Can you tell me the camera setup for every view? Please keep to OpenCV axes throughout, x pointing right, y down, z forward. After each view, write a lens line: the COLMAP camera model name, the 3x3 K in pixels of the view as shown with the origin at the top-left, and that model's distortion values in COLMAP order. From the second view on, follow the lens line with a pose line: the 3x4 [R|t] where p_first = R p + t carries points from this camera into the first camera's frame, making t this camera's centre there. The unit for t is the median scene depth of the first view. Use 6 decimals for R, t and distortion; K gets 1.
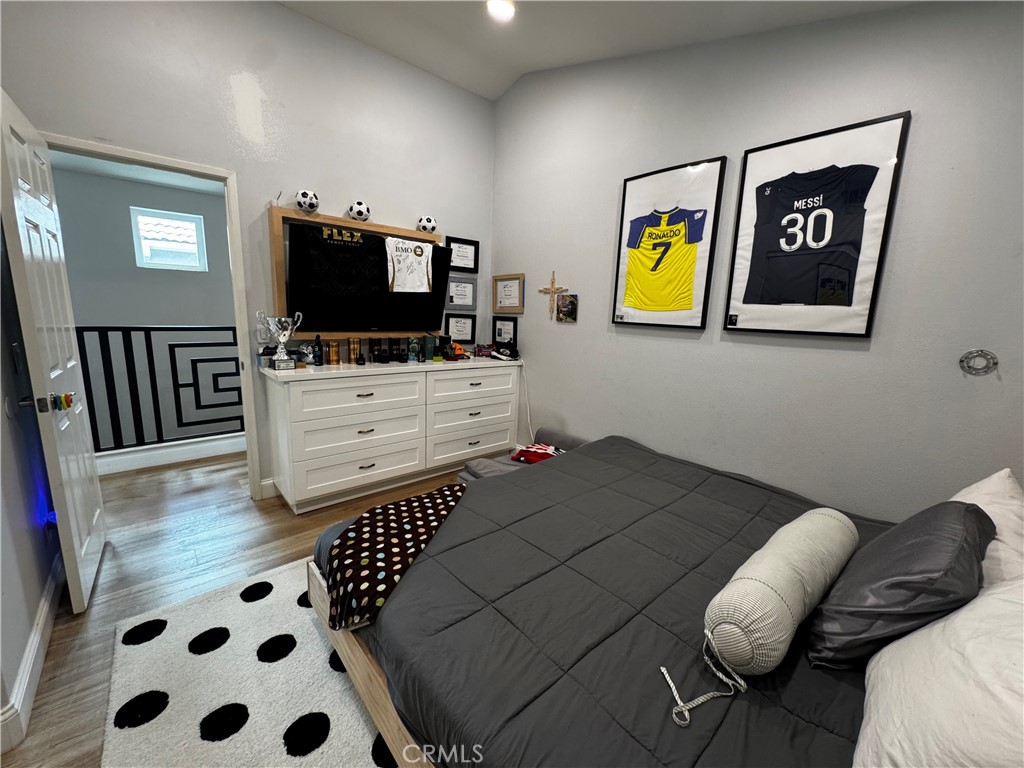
lens RADIAL K [[408.6, 0, 511.1], [0, 408.6, 383.5], [0, 0, 1]] dist [-0.004663, 0.000553]
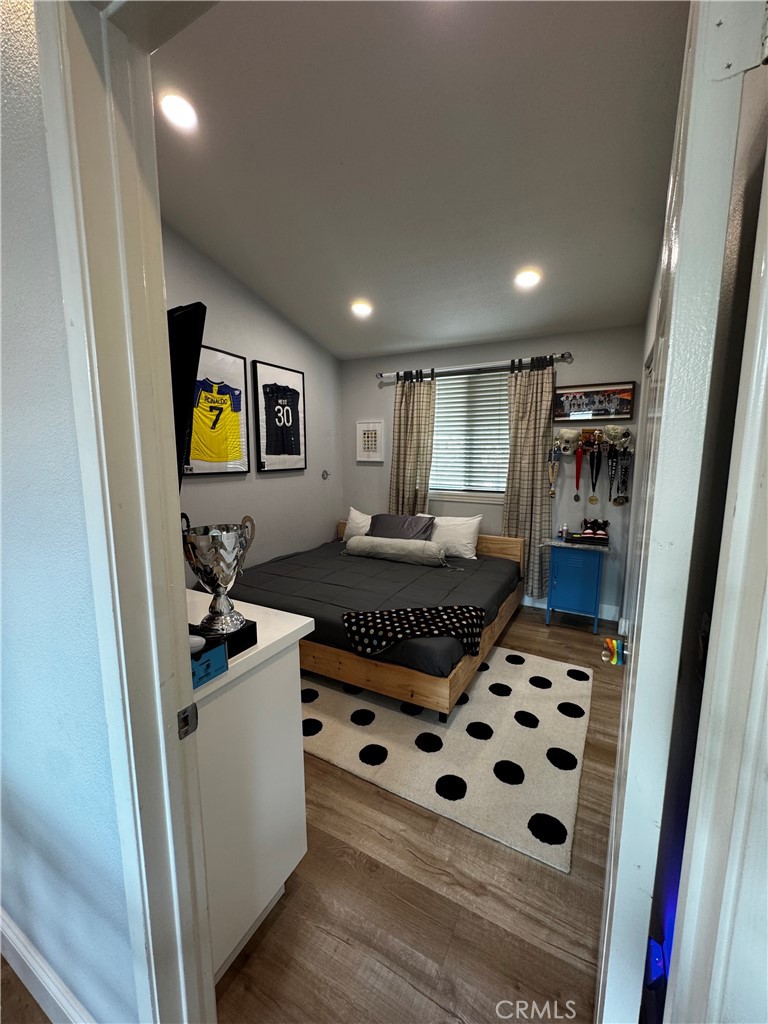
lens RADIAL K [[408.6, 0, 381.0], [0, 408.6, 511.8], [0, 0, 1]] dist [-0.004663, 0.000553]
pose [[-0.332386, -0.173418, 0.927063, -1.122443], [0.150329, 0.960642, 0.233598, -0.286821], [-0.931086, 0.217009, -0.293234, 1.091366]]
